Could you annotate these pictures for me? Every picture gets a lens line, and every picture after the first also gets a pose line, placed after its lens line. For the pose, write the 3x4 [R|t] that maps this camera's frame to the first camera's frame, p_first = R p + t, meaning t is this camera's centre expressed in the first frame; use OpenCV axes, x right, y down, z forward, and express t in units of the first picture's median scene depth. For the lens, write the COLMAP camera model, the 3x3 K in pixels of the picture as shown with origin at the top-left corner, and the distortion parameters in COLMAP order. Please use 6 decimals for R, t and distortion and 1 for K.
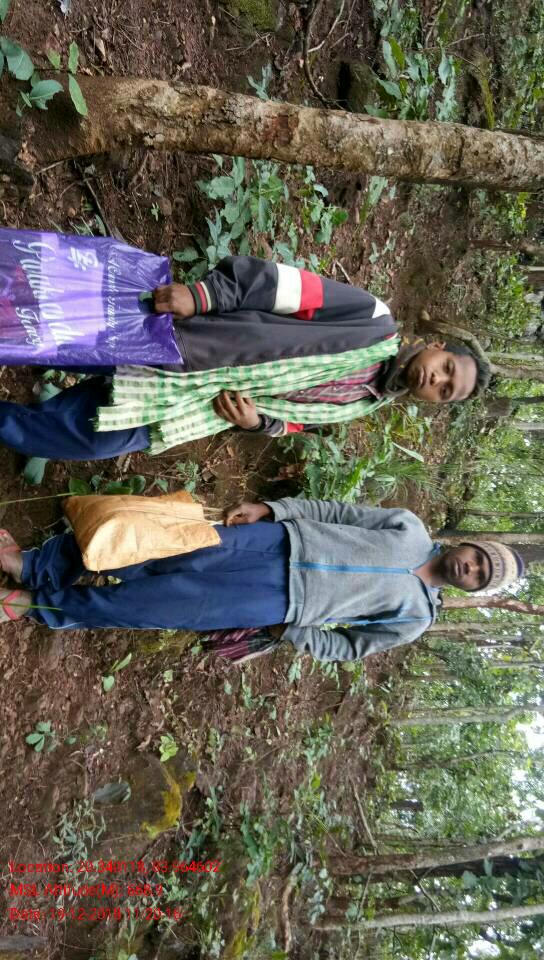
lens RADIAL K [[710.0, 0, 272.0], [0, 710.0, 480.0], [0, 0, 1]] dist [0.007601, -0.001791]
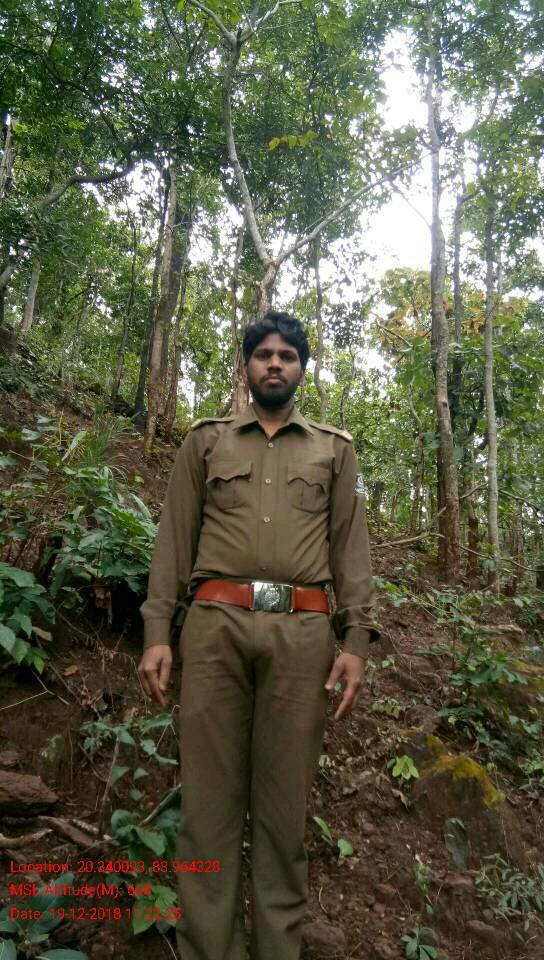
lens RADIAL K [[710.0, 0, 272.0], [0, 710.0, 480.0], [0, 0, 1]] dist [0.007601, -0.001791]
pose [[0.101806, -0.978786, 0.177803, 0.031170], [0.946783, 0.150192, 0.284683, -0.088422], [-0.305348, 0.139359, 0.941988, 0.163838]]
